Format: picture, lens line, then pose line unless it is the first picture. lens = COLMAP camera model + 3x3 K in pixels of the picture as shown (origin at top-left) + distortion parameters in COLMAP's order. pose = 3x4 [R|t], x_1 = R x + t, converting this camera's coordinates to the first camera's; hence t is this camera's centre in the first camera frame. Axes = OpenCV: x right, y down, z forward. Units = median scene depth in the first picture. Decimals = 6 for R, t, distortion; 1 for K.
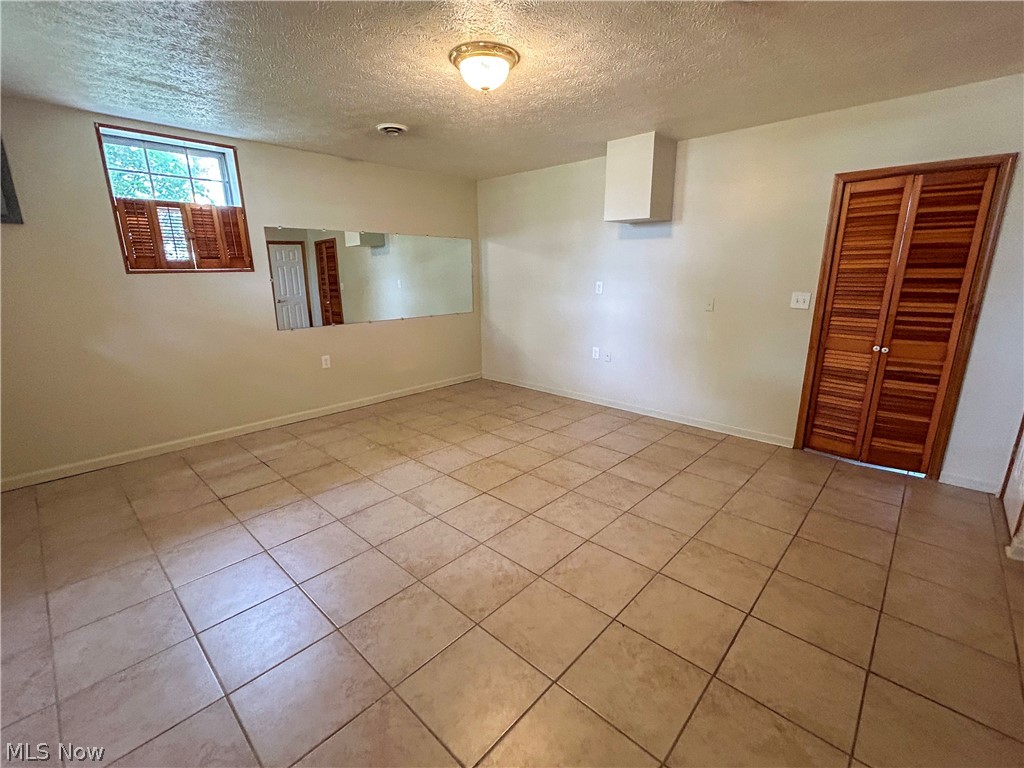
lens RADIAL K [[419.2, 0, 512.0], [0, 419.2, 384.0], [0, 0, 1]] dist [-0.001027, -0.000446]
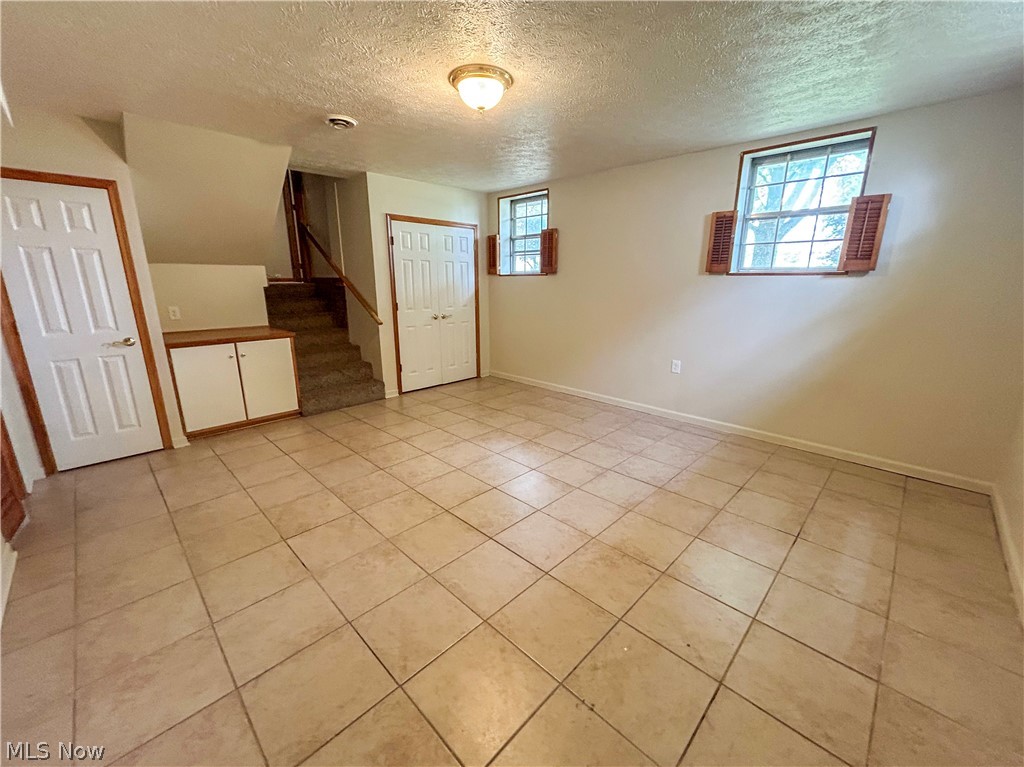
lens RADIAL K [[419.2, 0, 512.0], [0, 419.2, 383.5], [0, 0, 1]] dist [-0.001027, -0.000446]
pose [[-0.999500, -0.004237, 0.031339, -0.134001], [0.011632, 0.872268, 0.488890, -0.462391], [-0.029408, 0.489010, -0.871782, 1.719312]]
